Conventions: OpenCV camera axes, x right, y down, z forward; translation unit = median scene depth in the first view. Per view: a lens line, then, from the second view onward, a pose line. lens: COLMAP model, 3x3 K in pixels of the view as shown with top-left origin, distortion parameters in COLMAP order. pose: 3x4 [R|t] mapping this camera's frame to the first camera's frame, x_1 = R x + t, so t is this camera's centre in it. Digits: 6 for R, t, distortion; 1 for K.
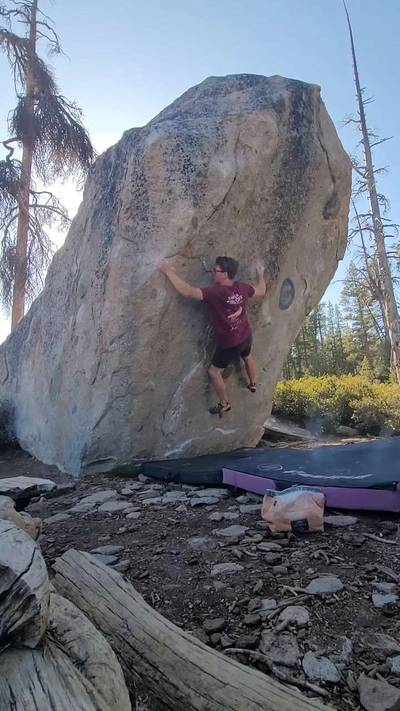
lens RADIAL K [[345.5, 0, 207.6], [0, 345.5, 356.2], [0, 0, 1]] dist [0.000773, -0.000942]
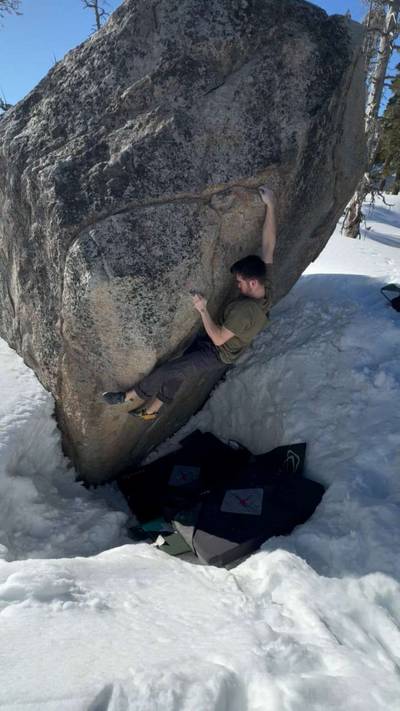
lens RADIAL K [[323.9, 0, 200.0], [0, 323.9, 355.5], [0, 0, 1]] dist [0.001679, -0.000324]
pose [[0.992923, -0.002291, 0.118736, -0.026738], [-0.069657, 0.798533, 0.597908, -0.782453], [-0.096185, -0.601947, 0.792722, 0.321705]]
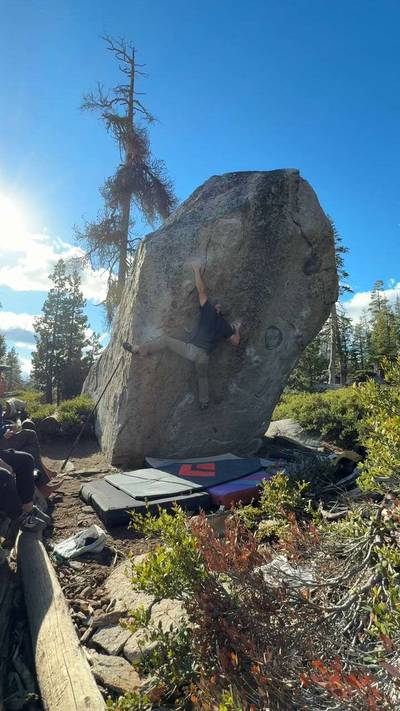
lens RADIAL K [[323.9, 0, 200.0], [0, 323.9, 355.5], [0, 0, 1]] dist [0.001679, -0.000324]
pose [[0.946816, 0.018316, -0.321254, 0.455624], [-0.011121, 0.999645, 0.024218, -0.179064], [0.321584, -0.019357, 0.946683, -0.252777]]
